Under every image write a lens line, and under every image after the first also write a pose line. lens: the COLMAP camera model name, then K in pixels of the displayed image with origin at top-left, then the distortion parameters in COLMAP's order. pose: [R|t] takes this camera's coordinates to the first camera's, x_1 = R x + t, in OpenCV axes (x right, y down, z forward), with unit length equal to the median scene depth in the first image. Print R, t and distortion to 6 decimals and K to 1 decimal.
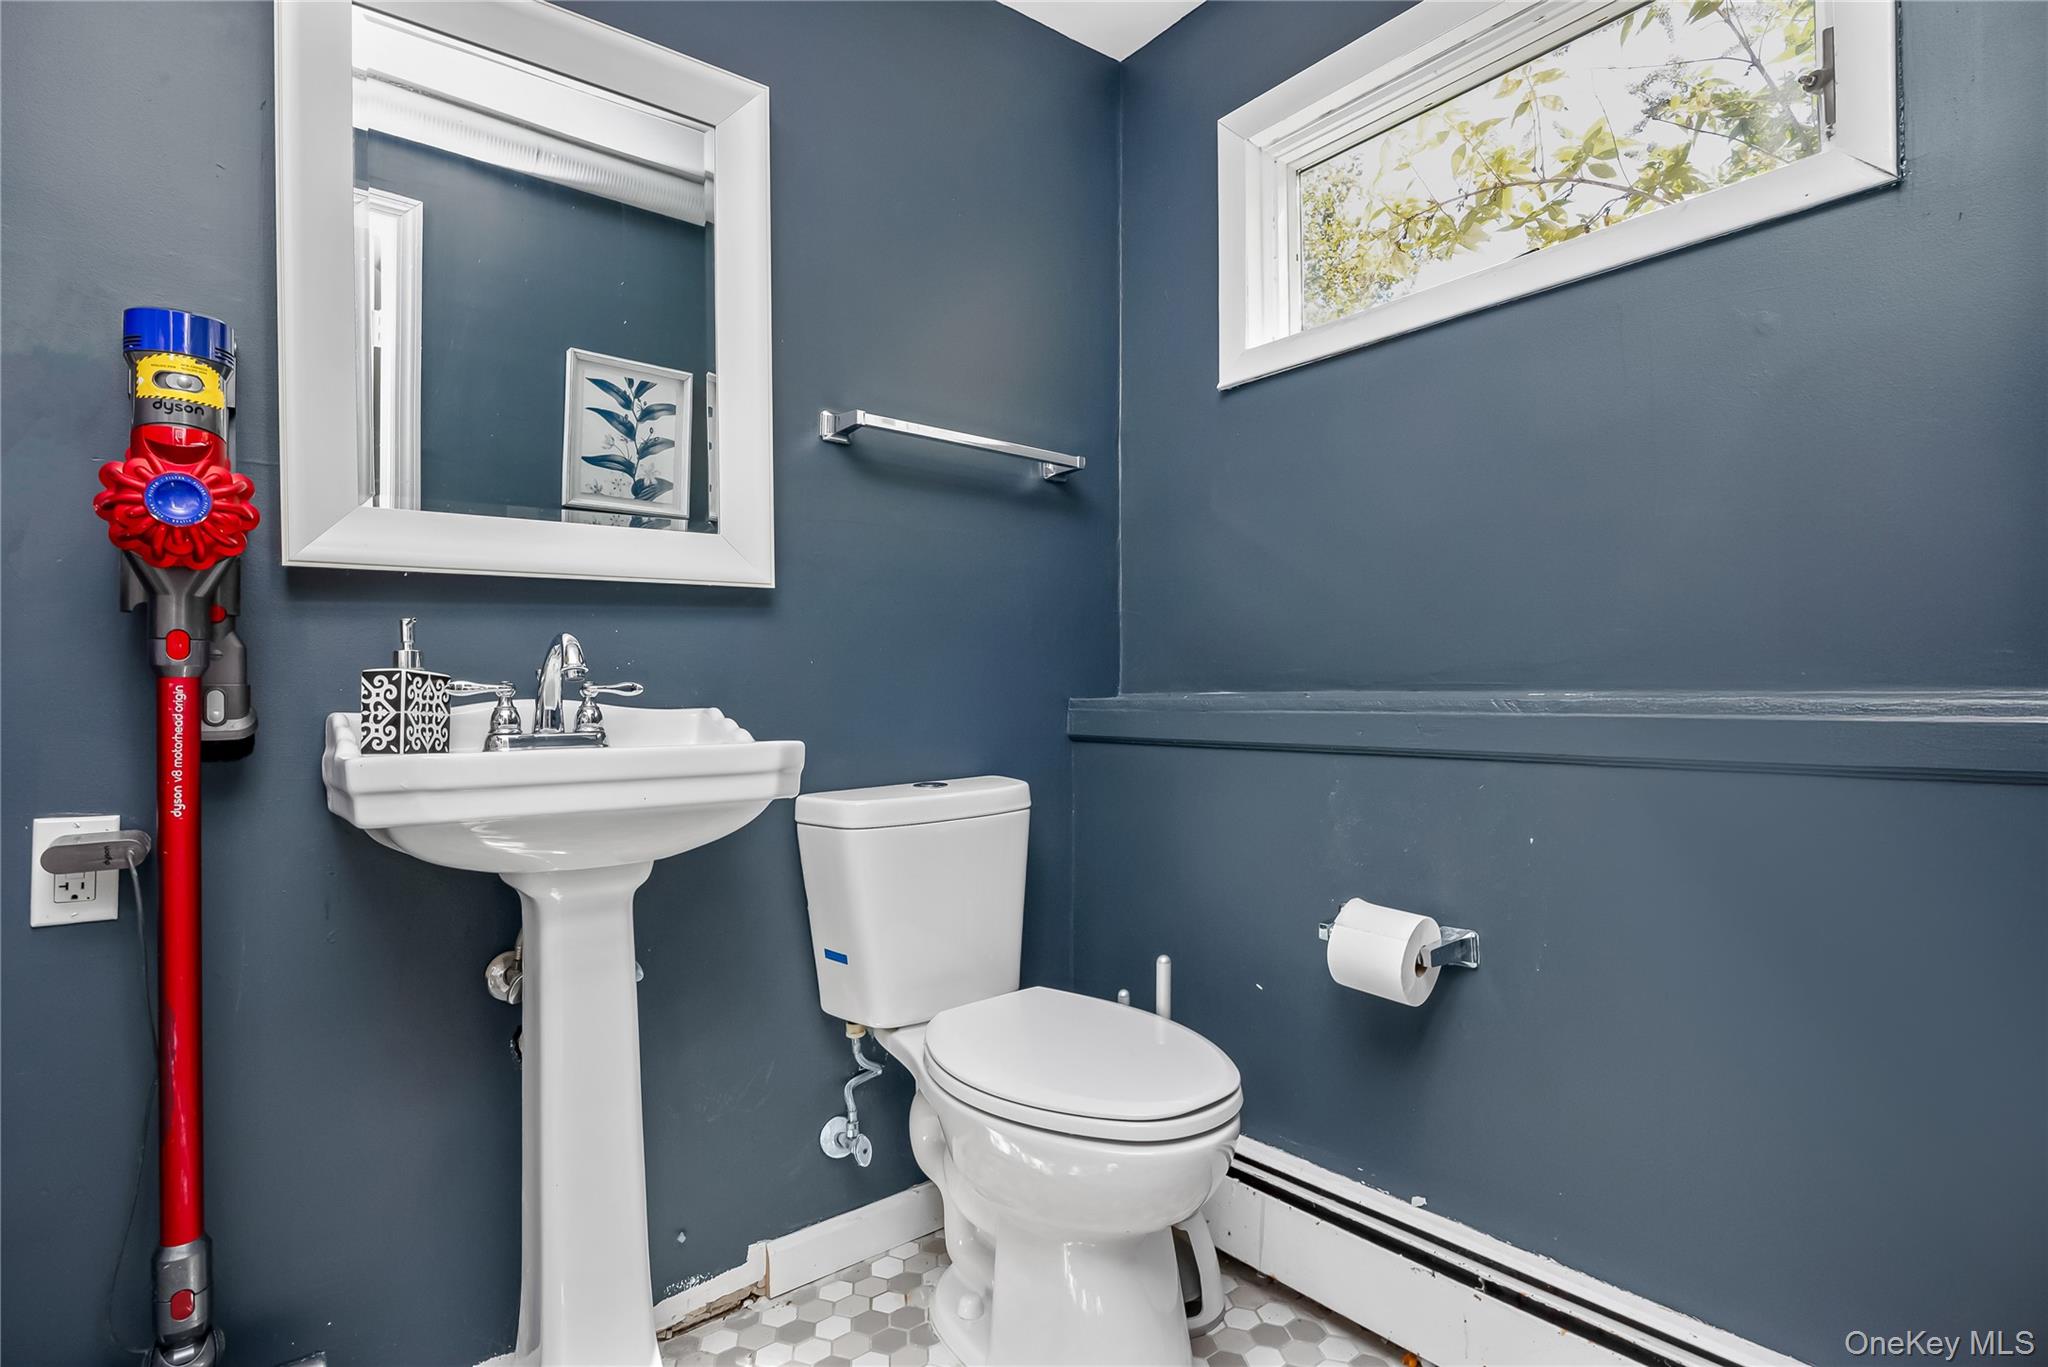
lens RADIAL K [[1006.7, 0, 1017.4], [0, 1006.7, 689.0], [0, 0, 1]] dist [-0.013617, 0.000587]
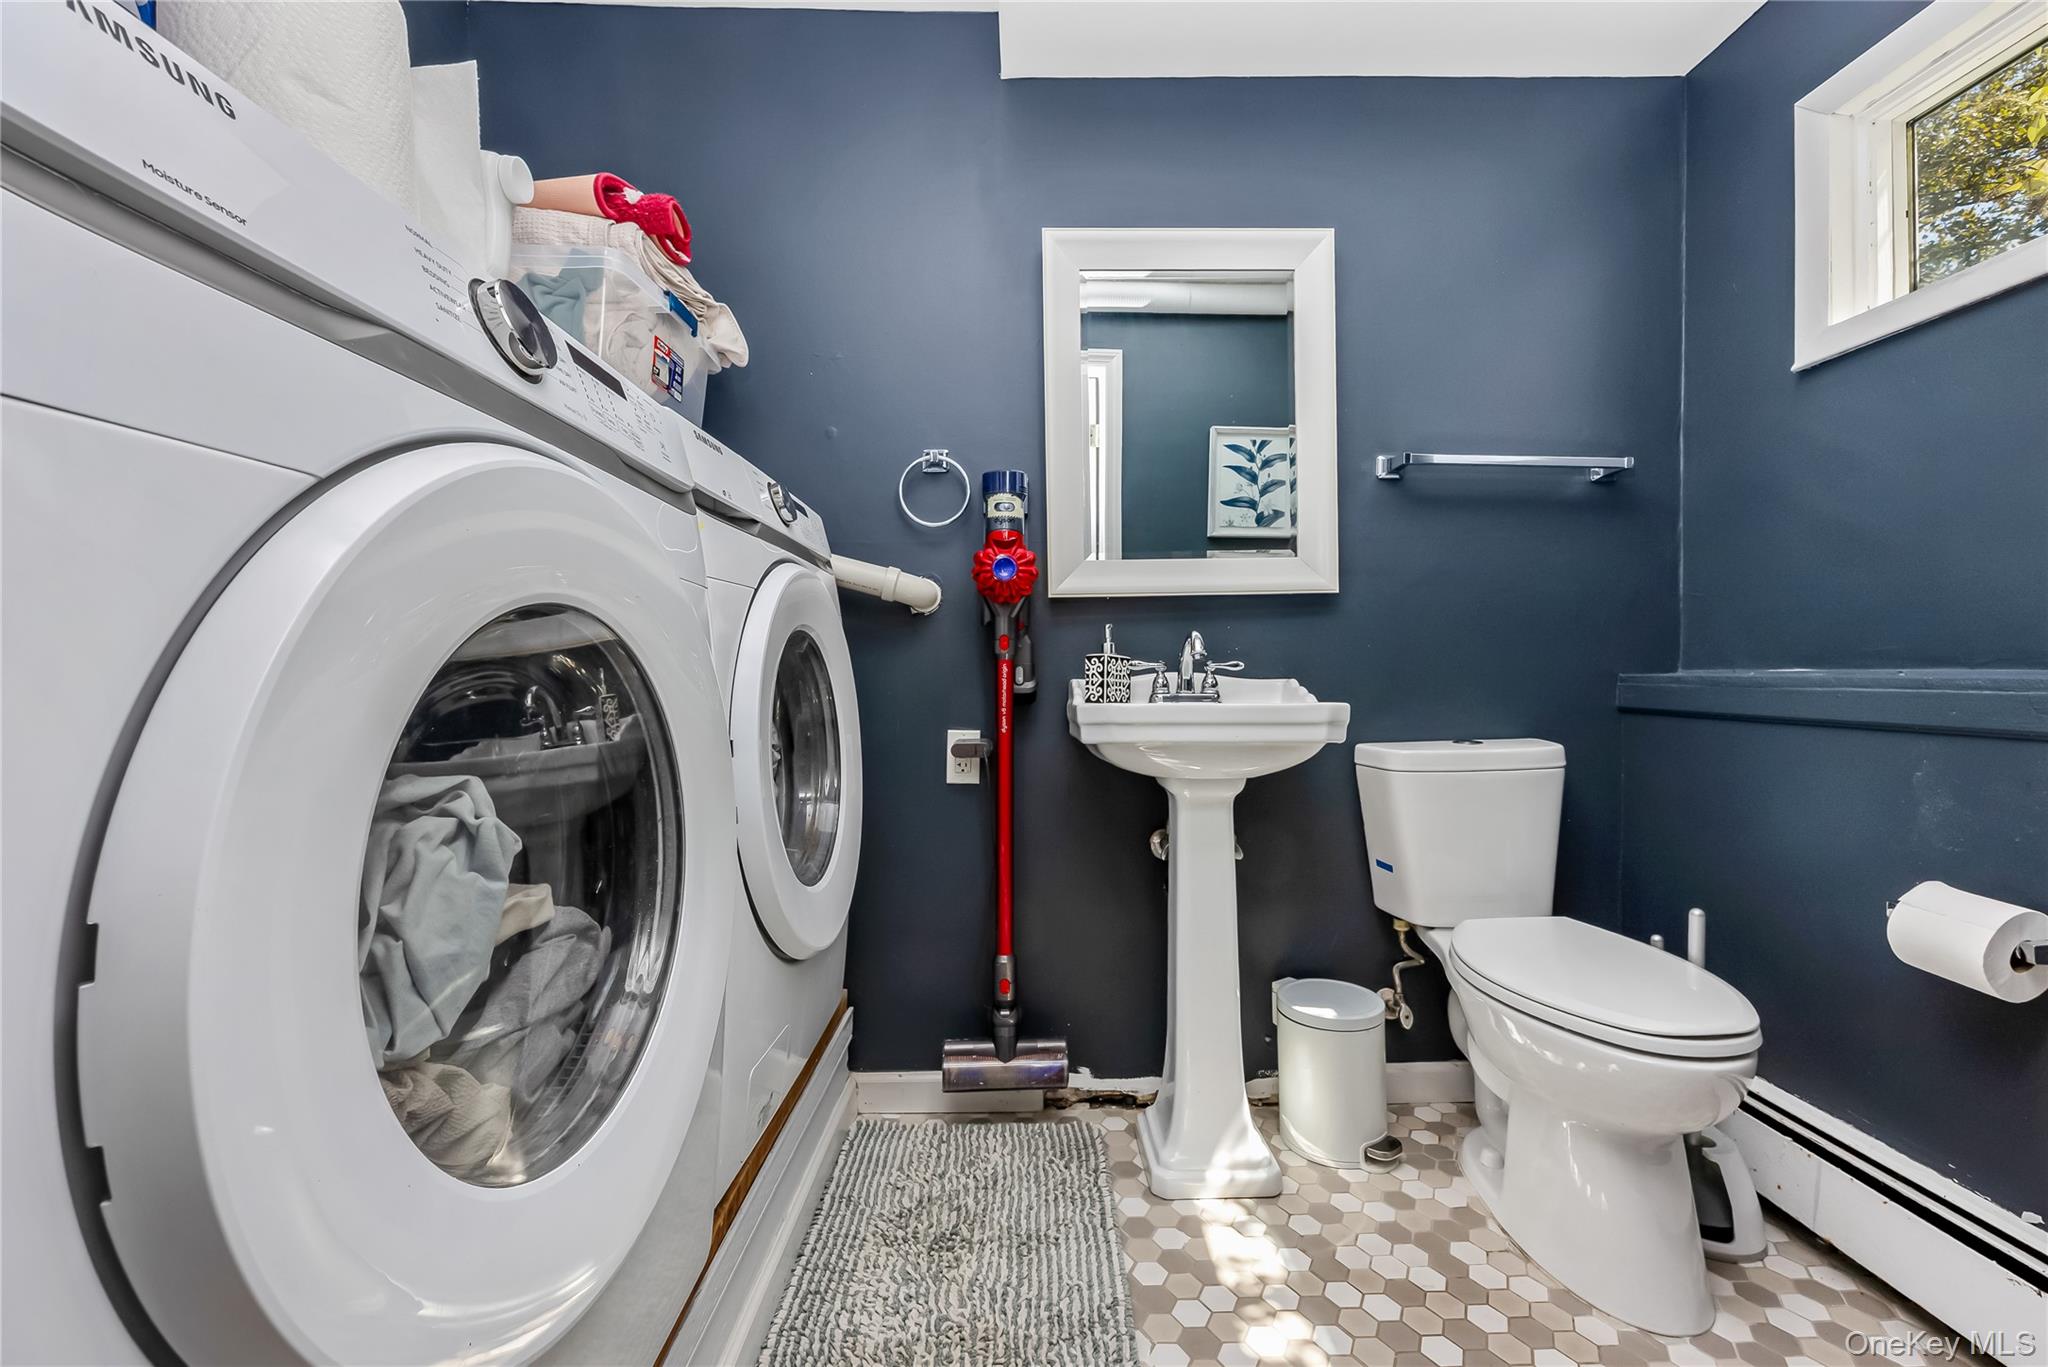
lens RADIAL K [[789.3, 0, 1024.7], [0, 789.3, 678.6], [0, 0, 1]] dist [-0.001524, -0.000086]
pose [[0.786523, 0.011484, -0.617455, 0.097817], [0.000234, 0.999821, 0.018893, -0.003053], [0.617561, -0.015004, 0.786380, -0.130695]]
